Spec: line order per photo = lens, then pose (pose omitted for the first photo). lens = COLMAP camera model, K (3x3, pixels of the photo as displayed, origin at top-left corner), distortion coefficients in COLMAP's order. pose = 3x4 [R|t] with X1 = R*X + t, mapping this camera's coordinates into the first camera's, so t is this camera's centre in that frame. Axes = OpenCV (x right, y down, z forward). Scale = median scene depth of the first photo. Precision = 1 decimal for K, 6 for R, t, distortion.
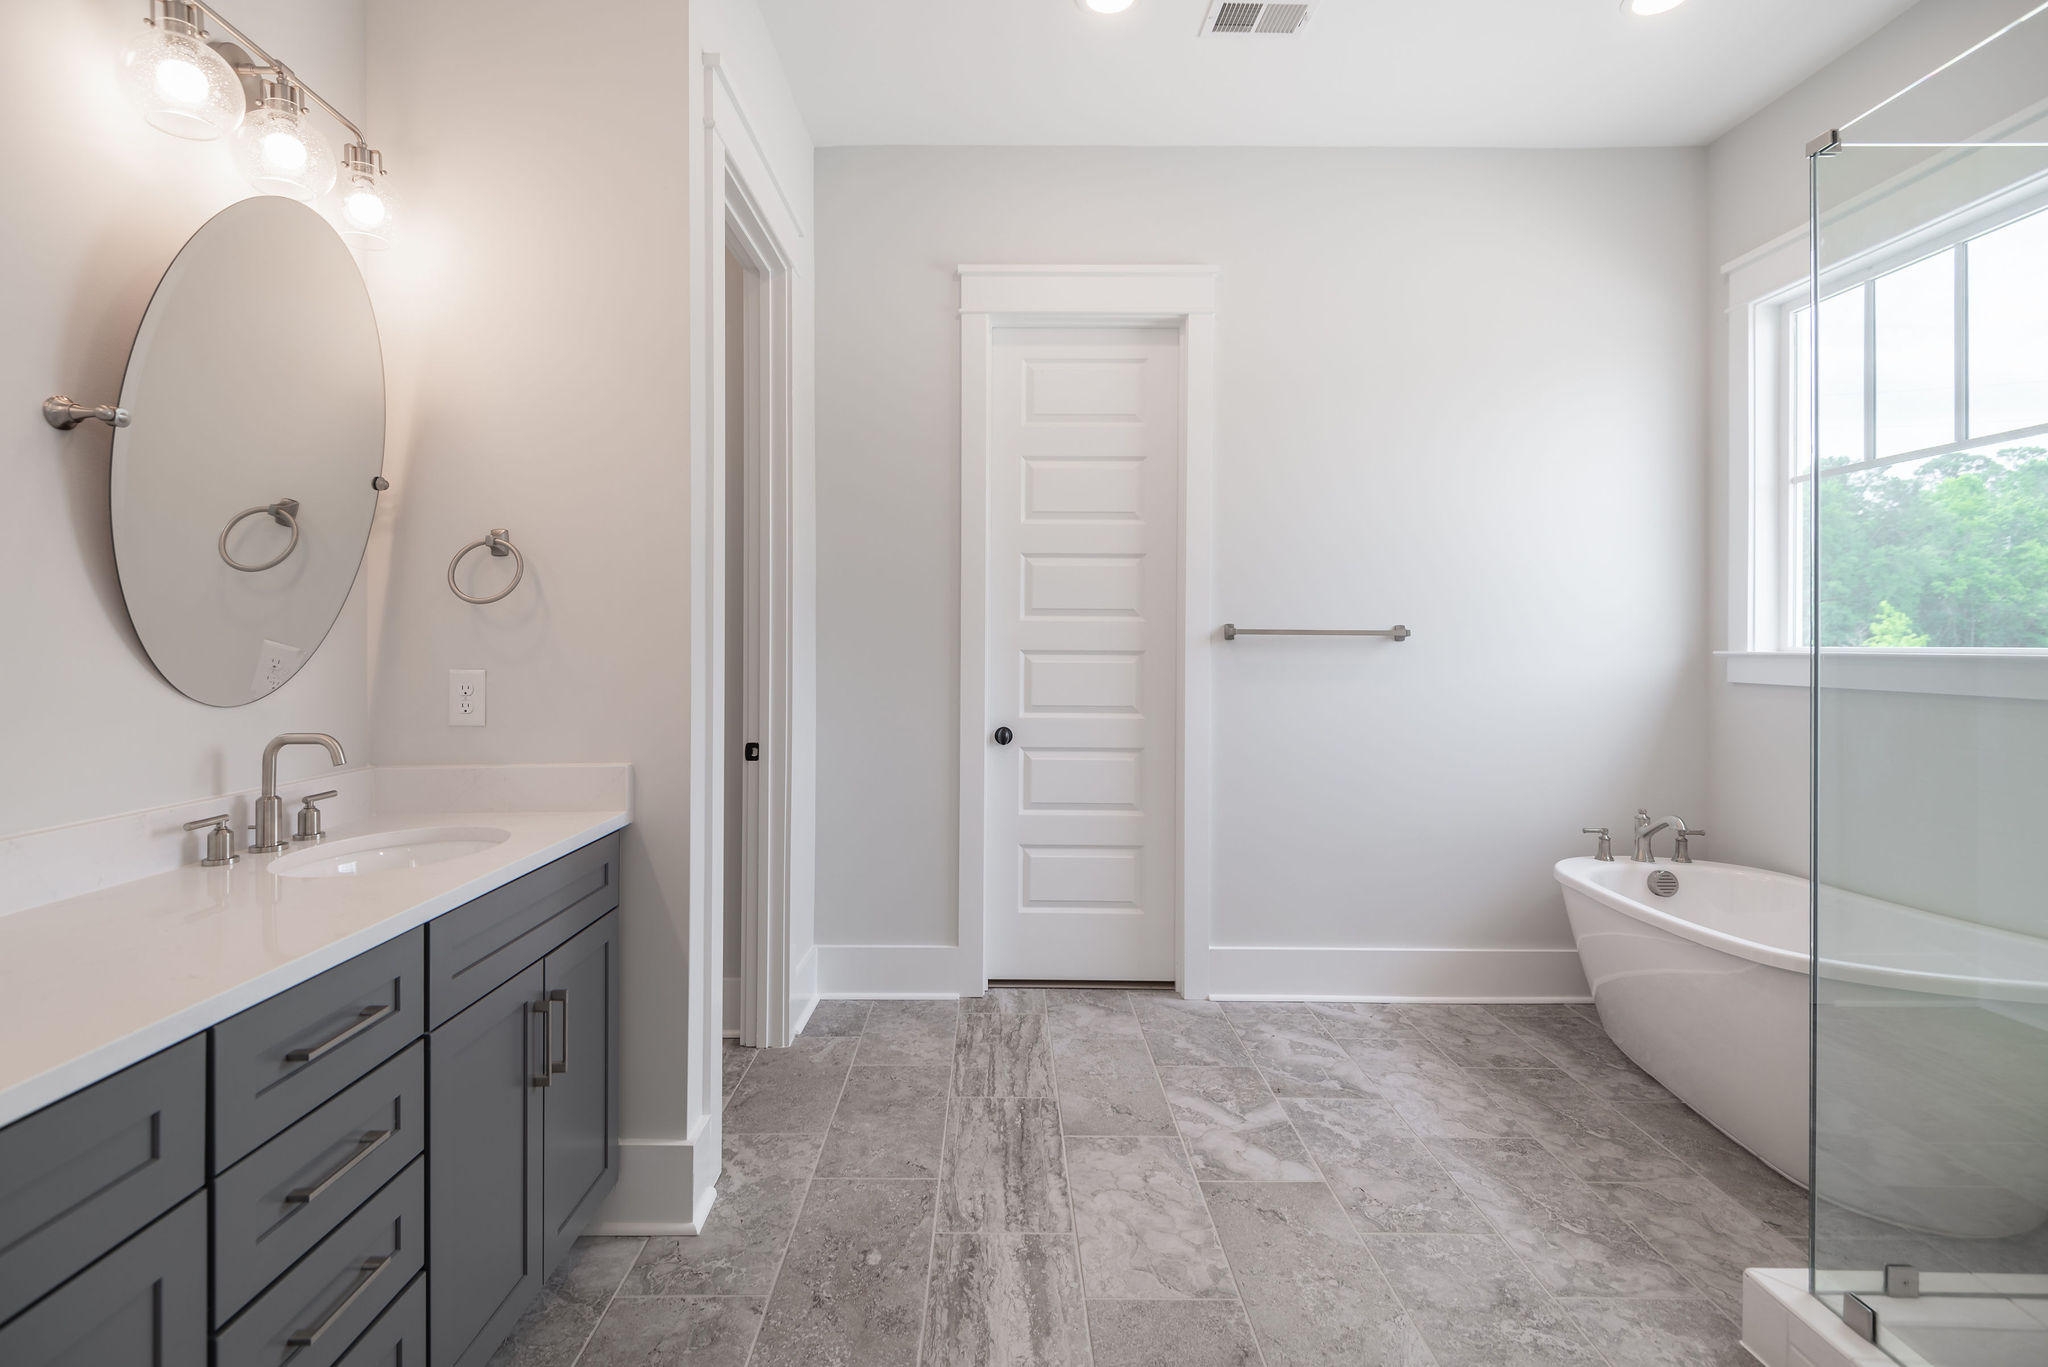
lens RADIAL K [[943.9, 0, 1017.0], [0, 943.9, 643.5], [0, 0, 1]] dist [0.030076, -0.012285]
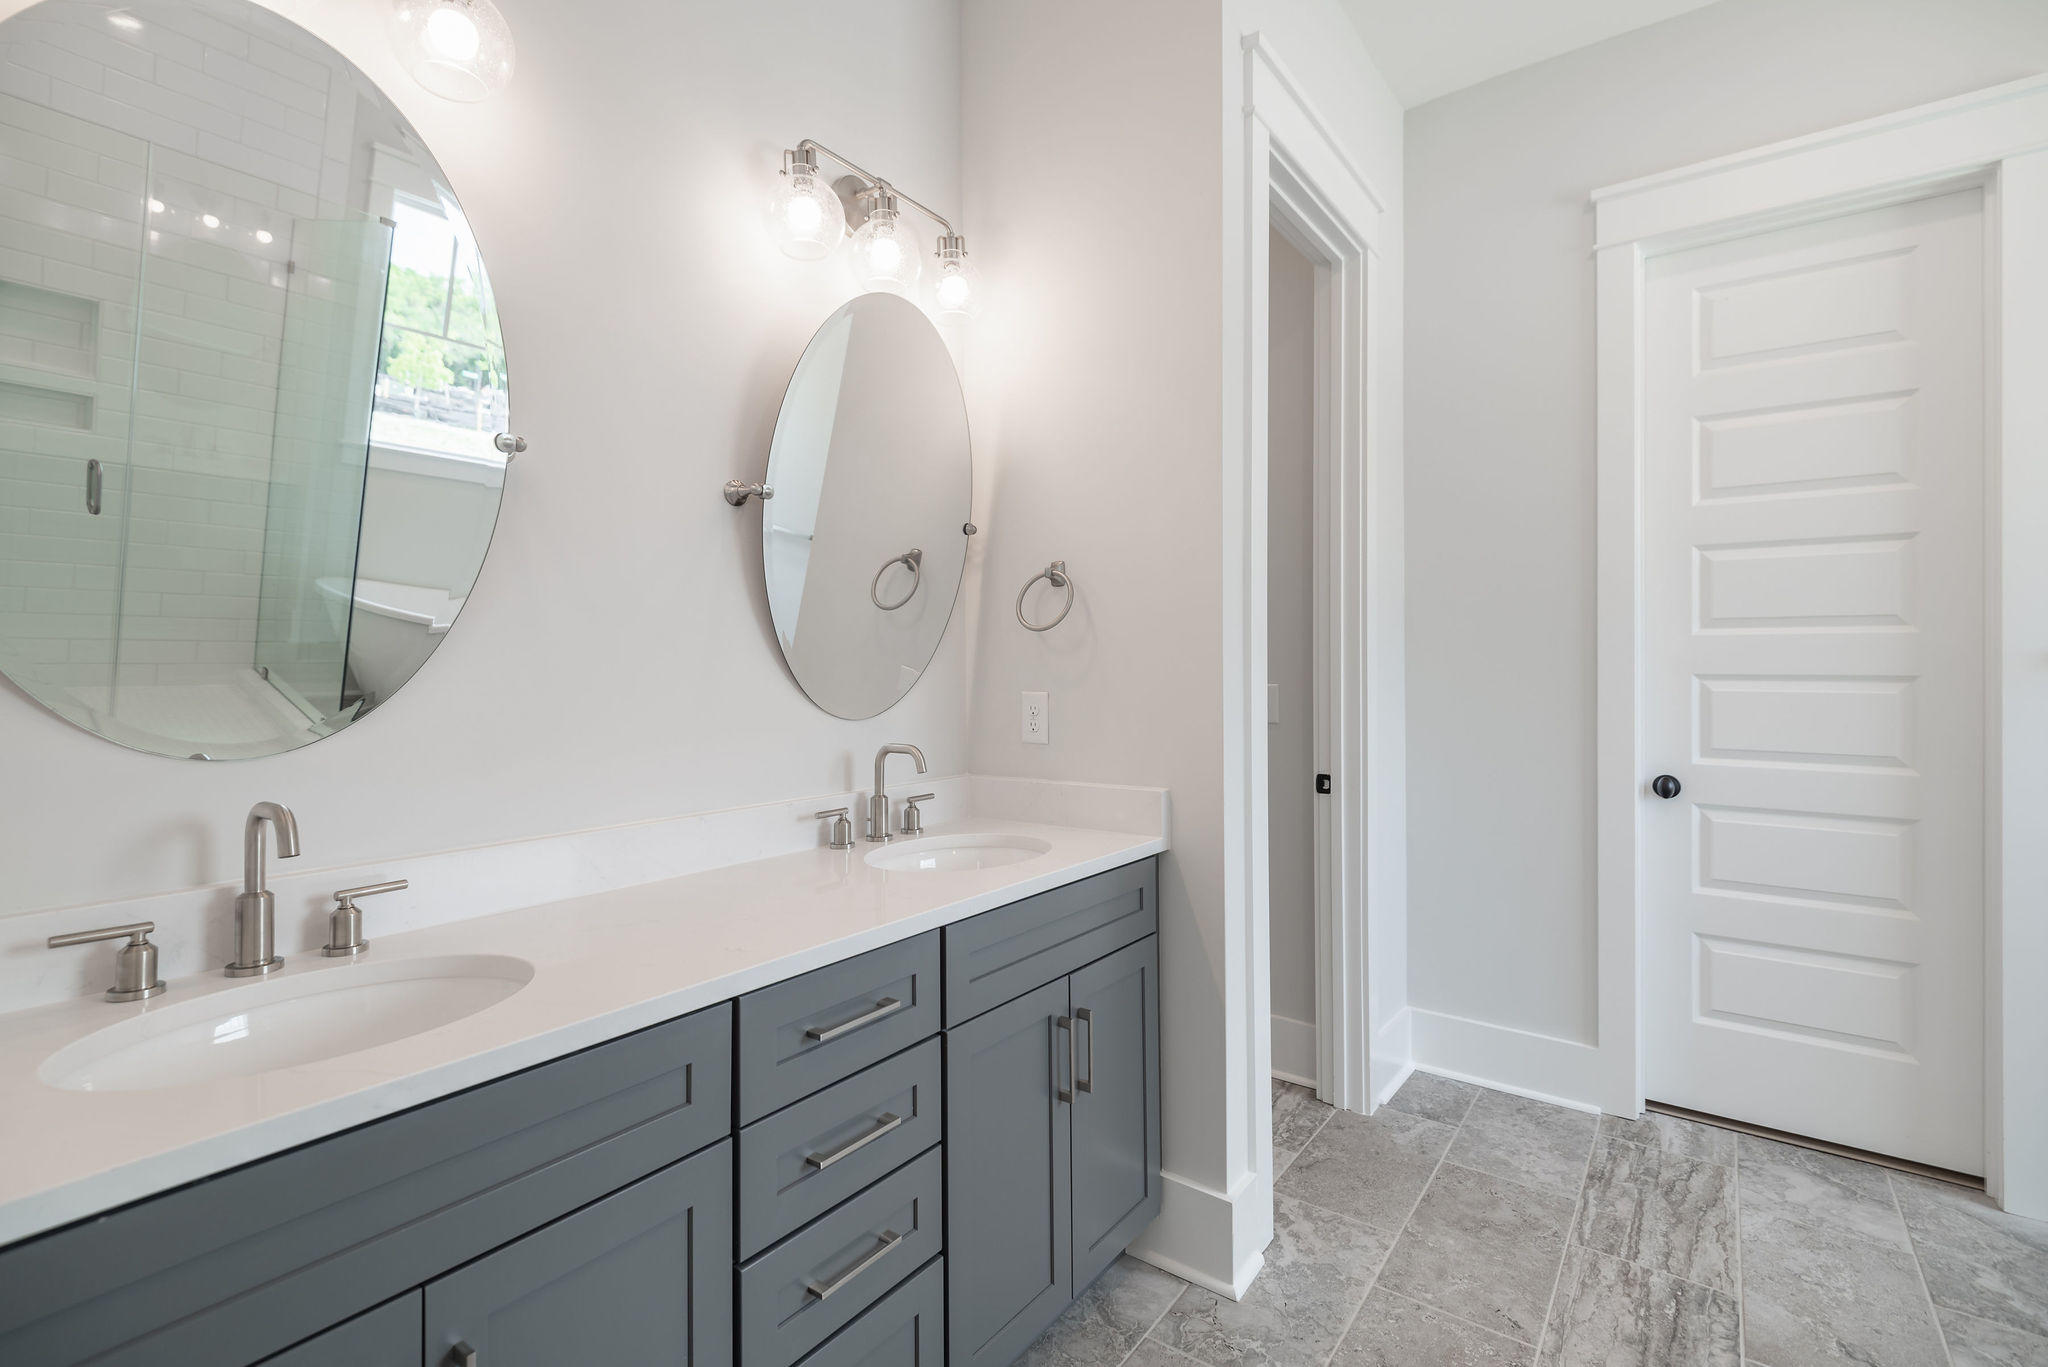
lens RADIAL K [[943.9, 0, 1030.4], [0, 943.9, 664.0], [0, 0, 1]] dist [0.030076, -0.012285]
pose [[0.804006, -0.005462, -0.594596, 0.060659], [0.003222, 0.999983, -0.004829, 0.000854], [0.594612, 0.001967, 0.804010, 0.128062]]
